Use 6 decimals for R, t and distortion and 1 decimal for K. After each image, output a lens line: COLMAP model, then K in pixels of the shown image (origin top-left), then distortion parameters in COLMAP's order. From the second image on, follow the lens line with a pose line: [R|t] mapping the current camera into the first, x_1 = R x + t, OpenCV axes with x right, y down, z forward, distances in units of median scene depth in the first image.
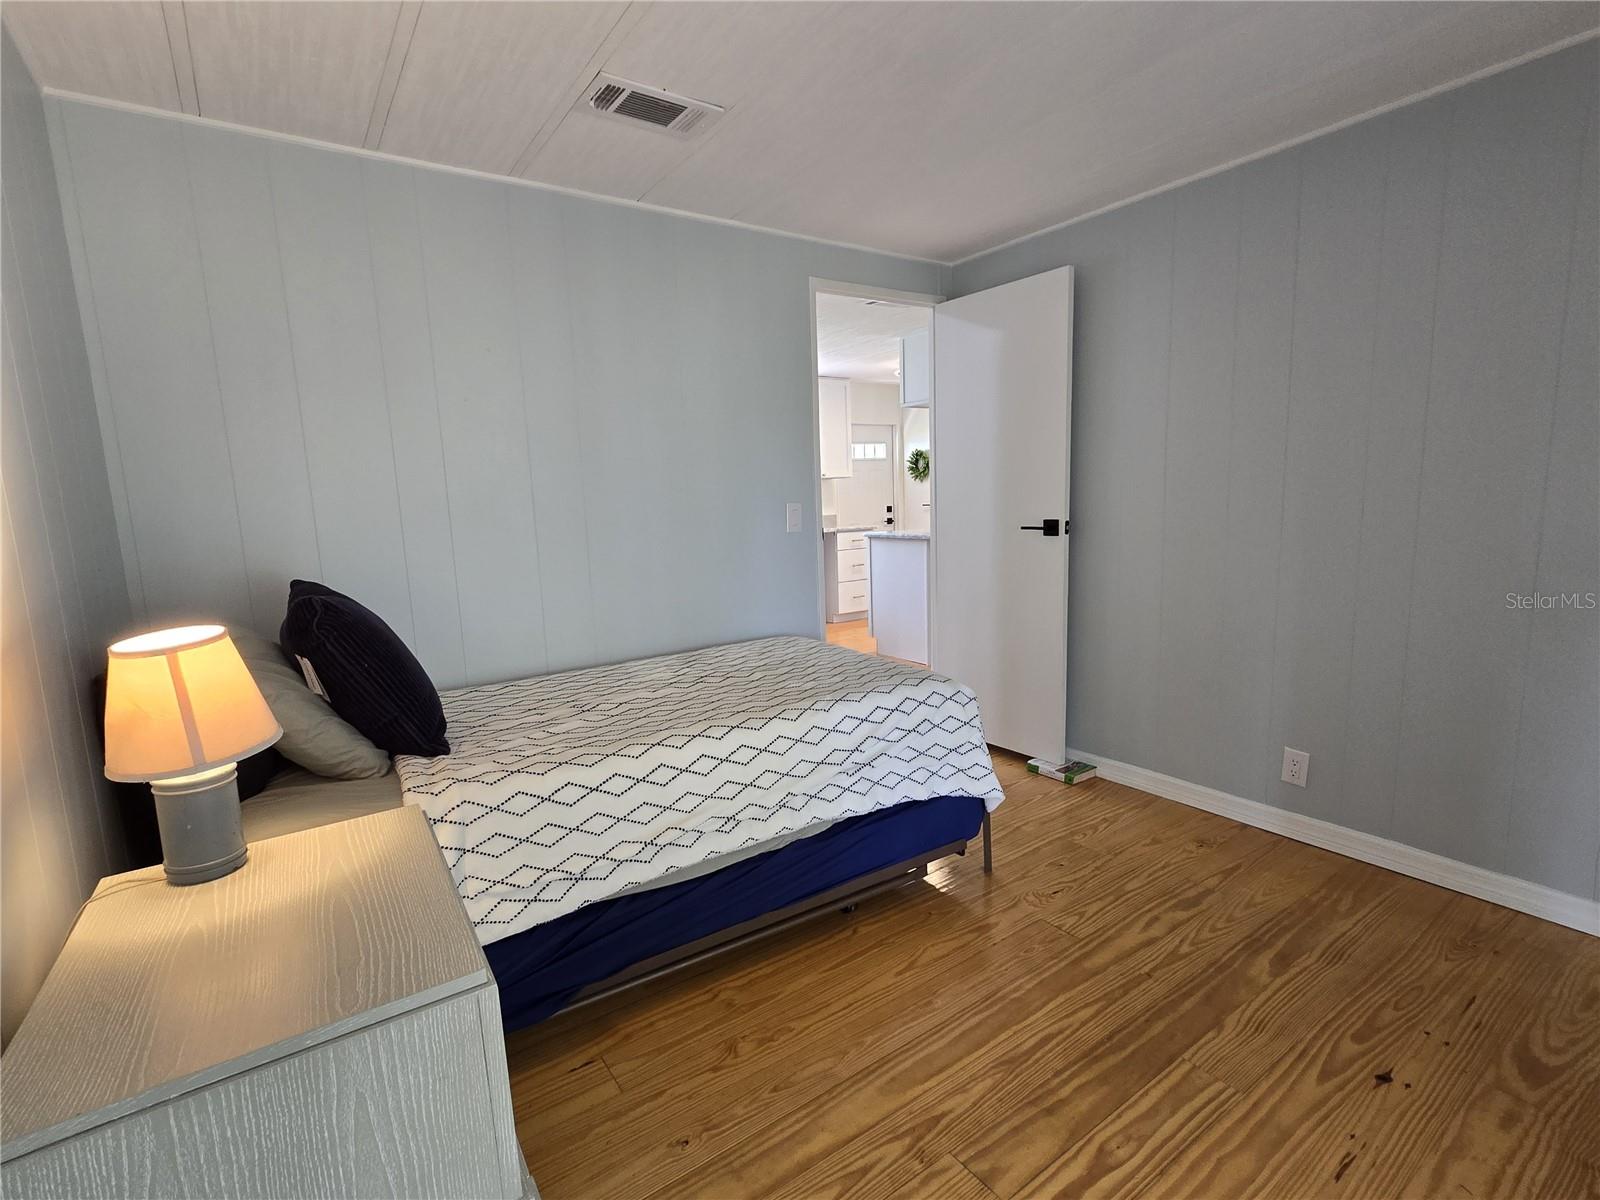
lens RADIAL K [[768.0, 0, 797.3], [0, 768.0, 607.7], [0, 0, 1]] dist [-0.009824, 0.009967]
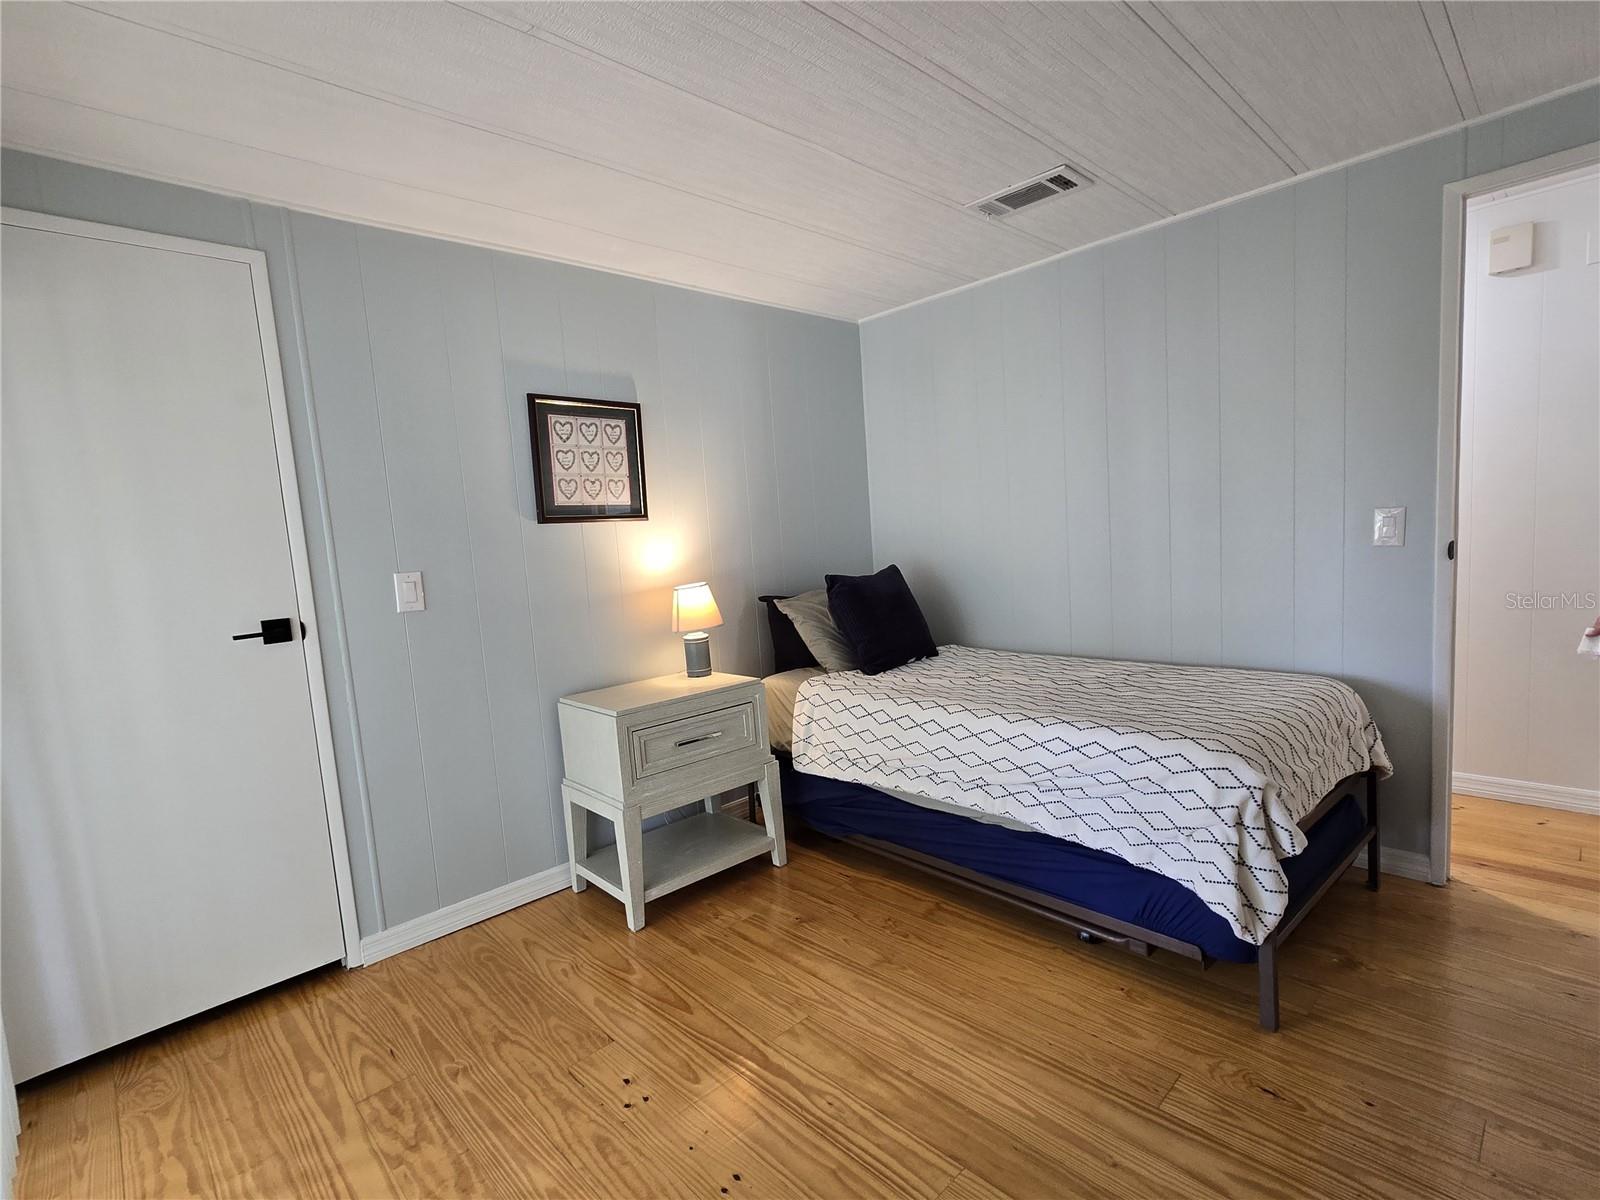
lens RADIAL K [[768.0, 0, 797.3], [0, 768.0, 607.7], [0, 0, 1]] dist [-0.009824, 0.009967]
pose [[0.151699, 0.130186, -0.979816, 1.129075], [-0.083298, 0.989446, 0.118569, -0.139392], [0.984911, 0.063630, 0.160942, 0.550720]]
